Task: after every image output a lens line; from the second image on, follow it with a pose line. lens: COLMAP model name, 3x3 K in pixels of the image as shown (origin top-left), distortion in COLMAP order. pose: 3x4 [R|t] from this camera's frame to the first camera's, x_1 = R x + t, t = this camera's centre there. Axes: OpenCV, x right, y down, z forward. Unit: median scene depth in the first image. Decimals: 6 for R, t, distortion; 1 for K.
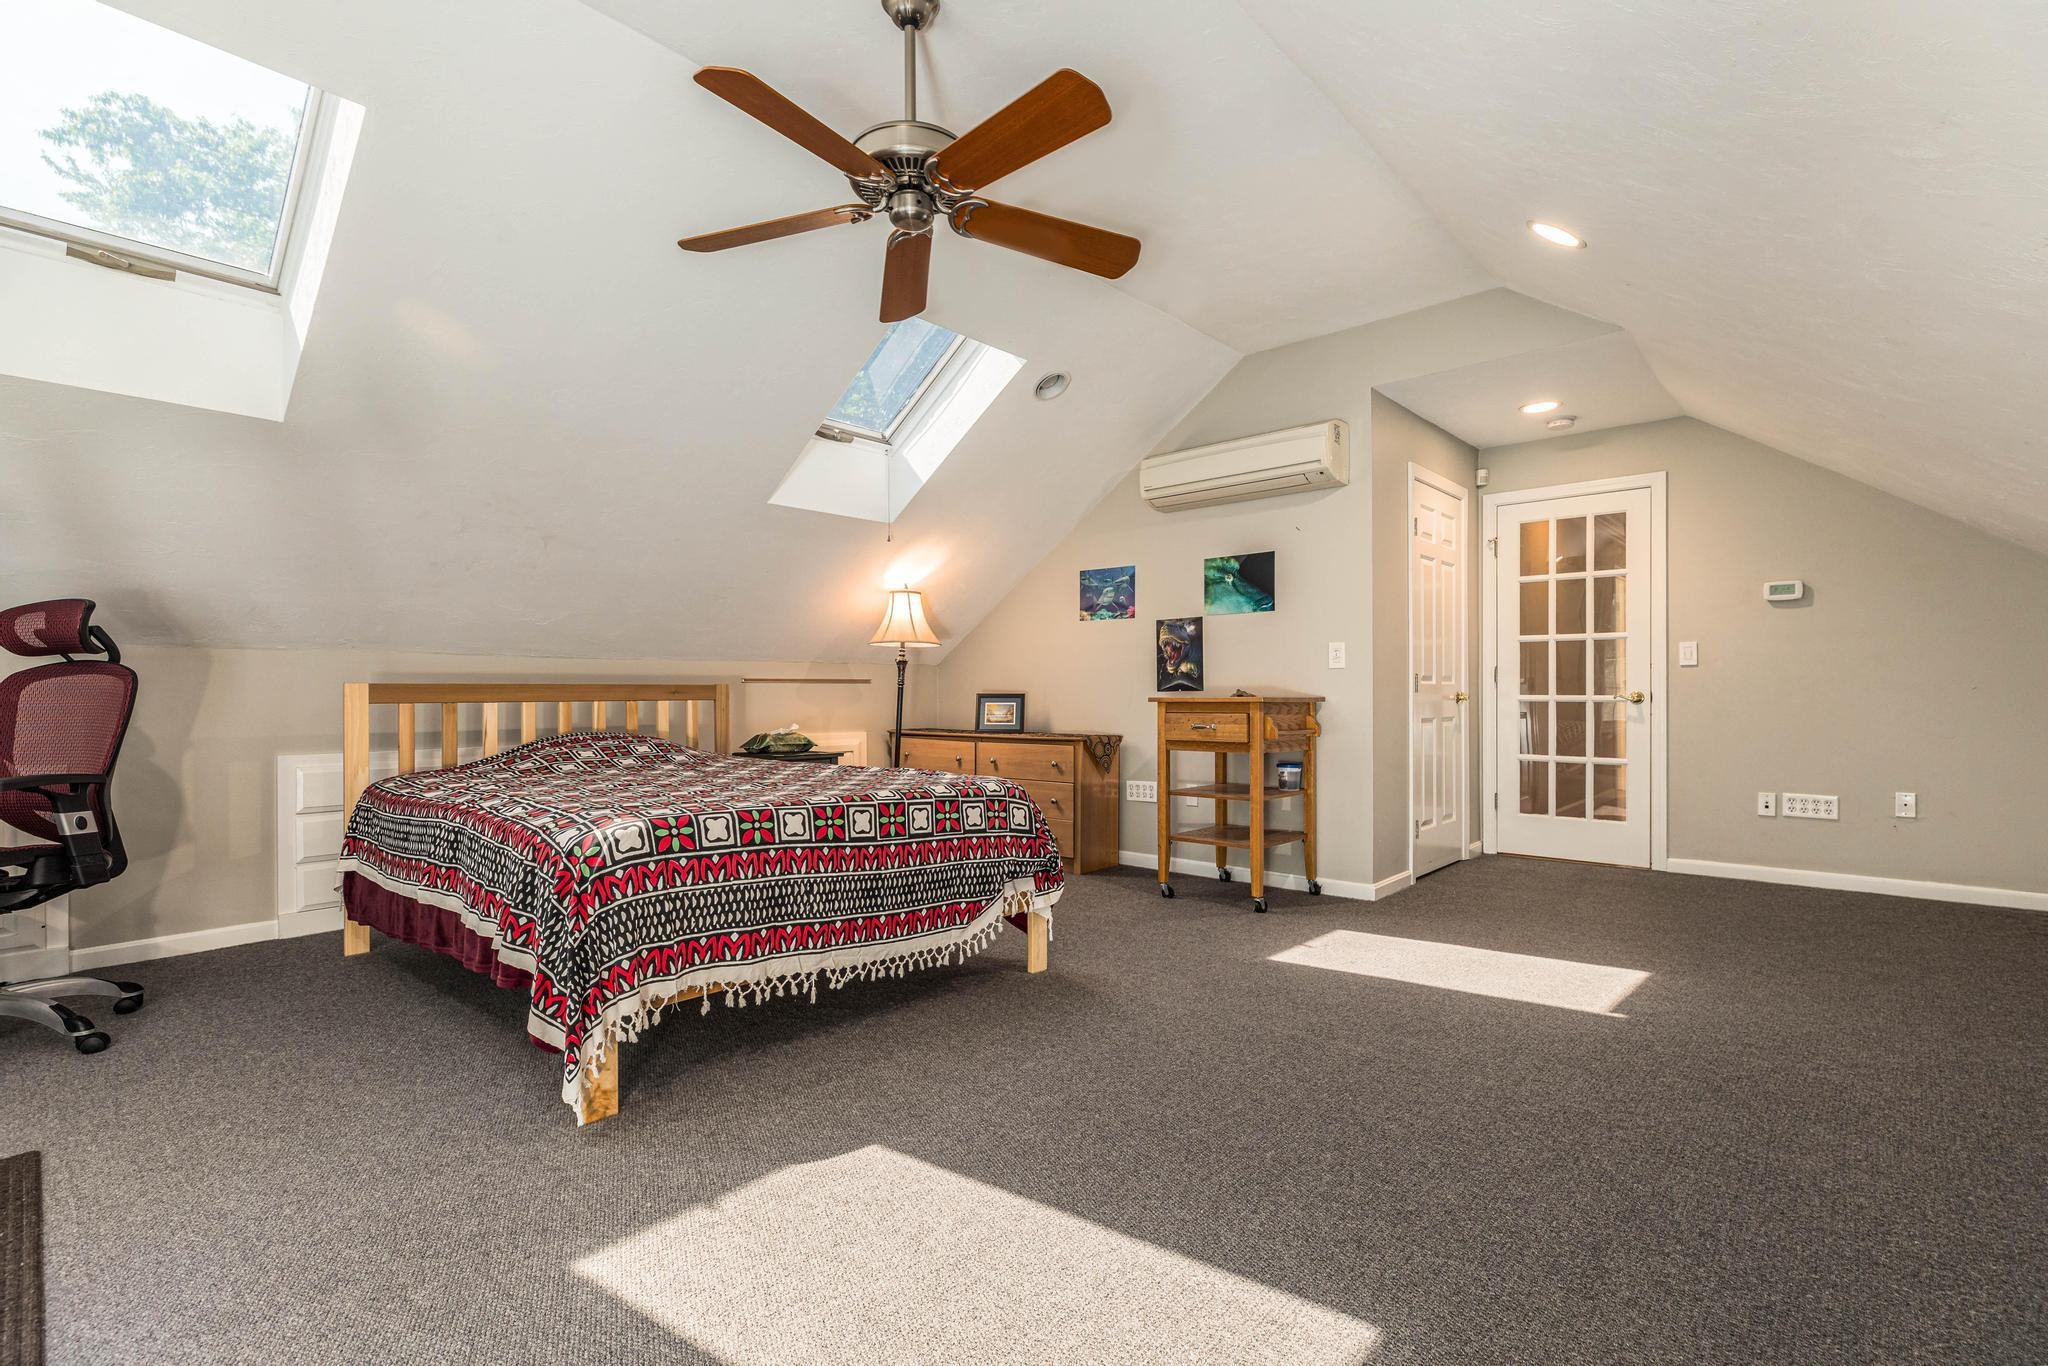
lens RADIAL K [[941.9, 0, 1014.7], [0, 941.9, 691.3], [0, 0, 1]] dist [0.000258, 0.000049]
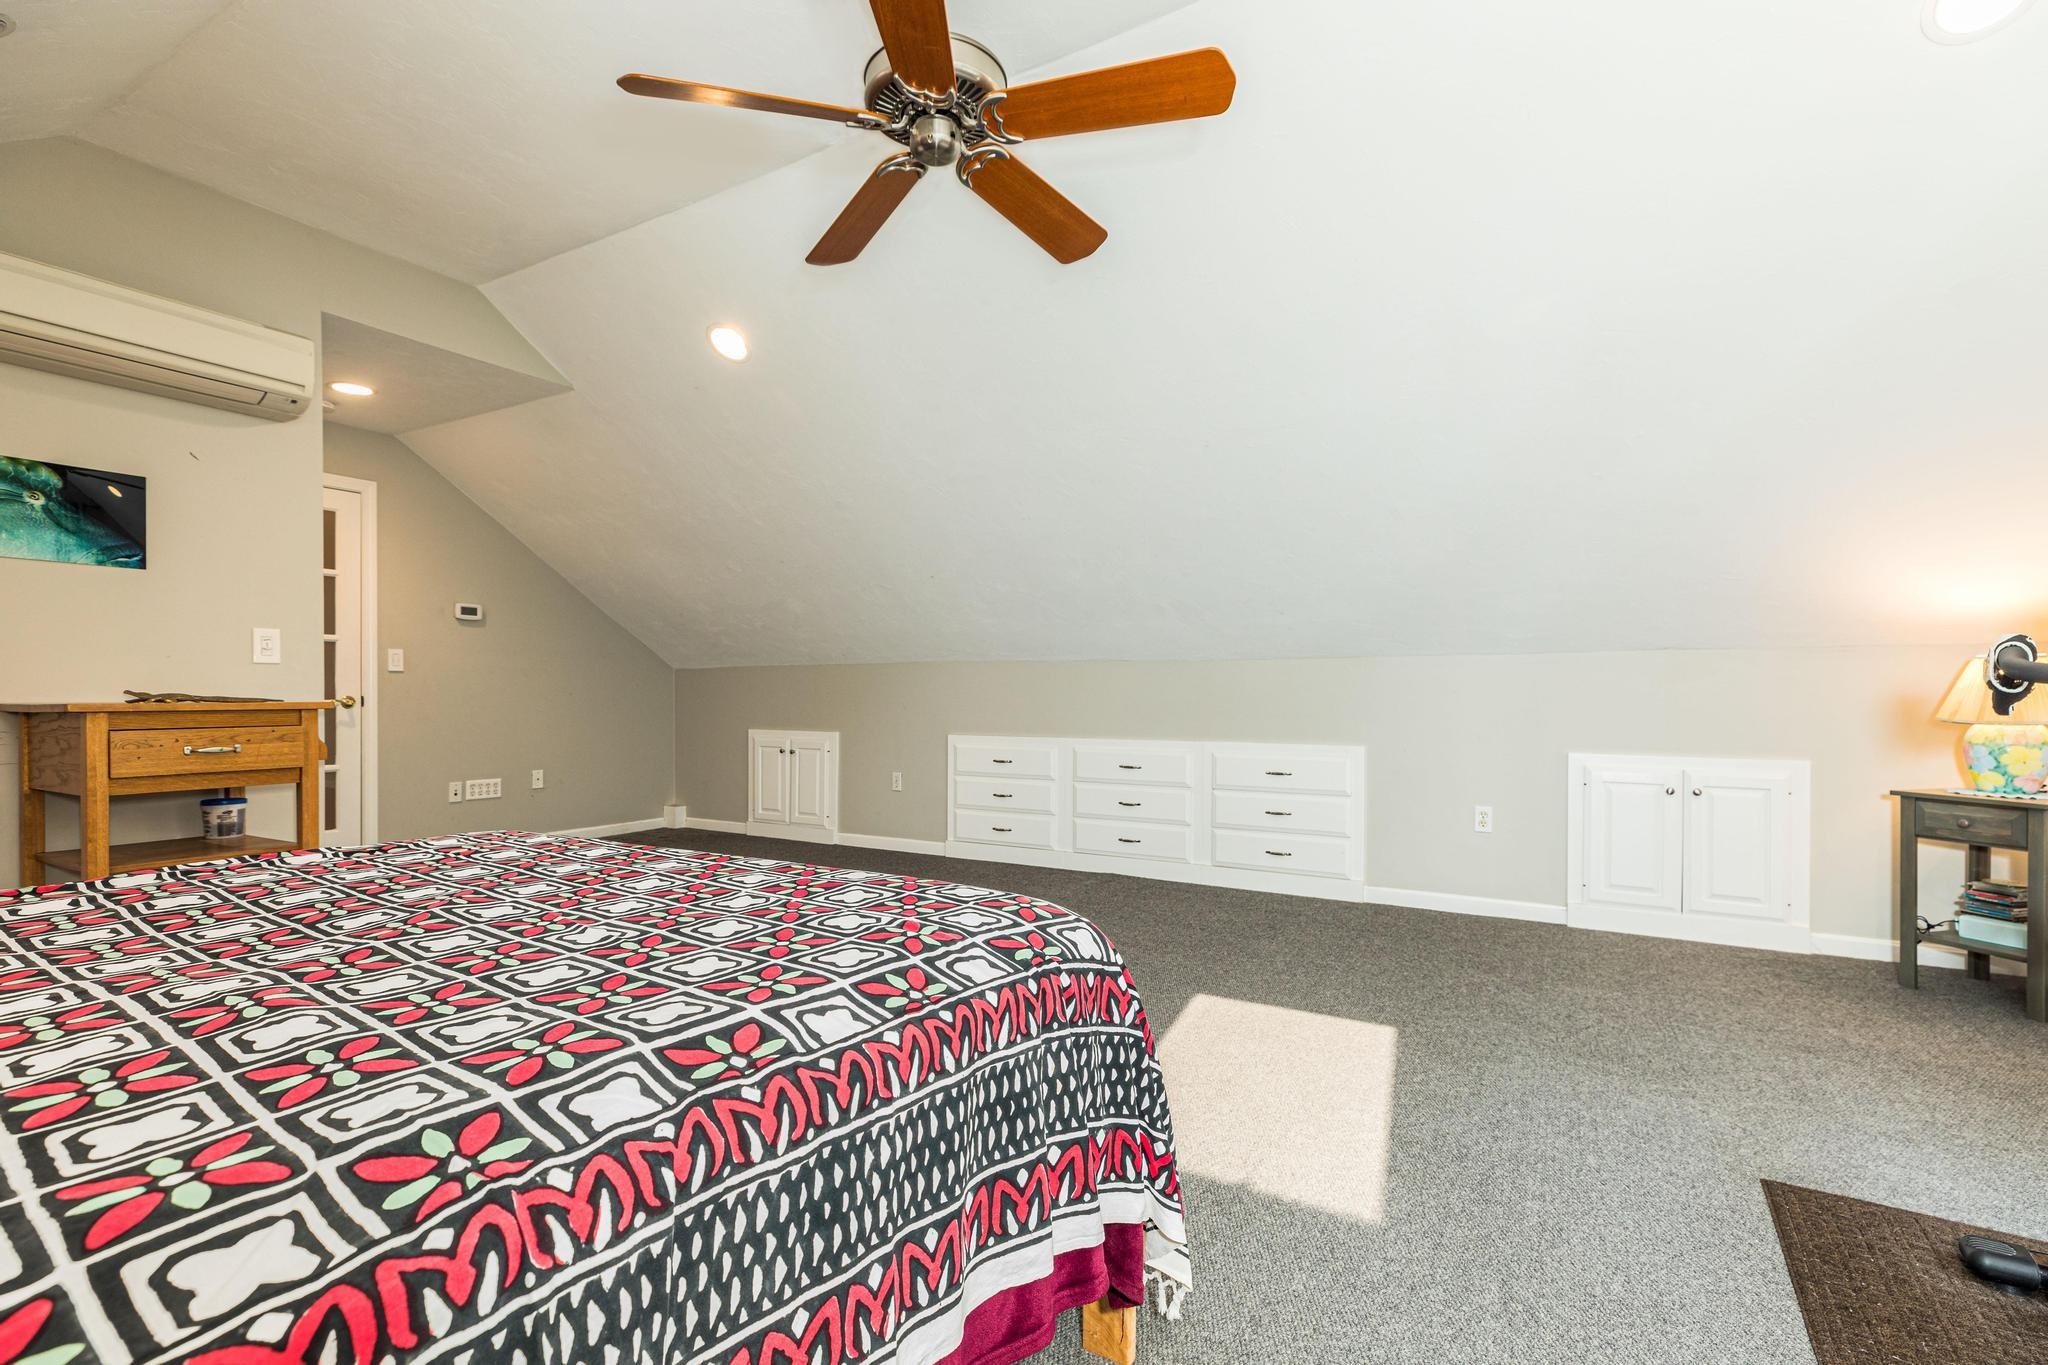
lens RADIAL K [[941.9, 0, 1014.7], [0, 941.9, 690.8], [0, 0, 1]] dist [0.000258, 0.000049]
pose [[-0.206120, 0.008741, 0.978488, -0.498113], [0.000345, 0.999961, -0.008860, 0.004210], [-0.978527, -0.001489, -0.206114, 0.564967]]
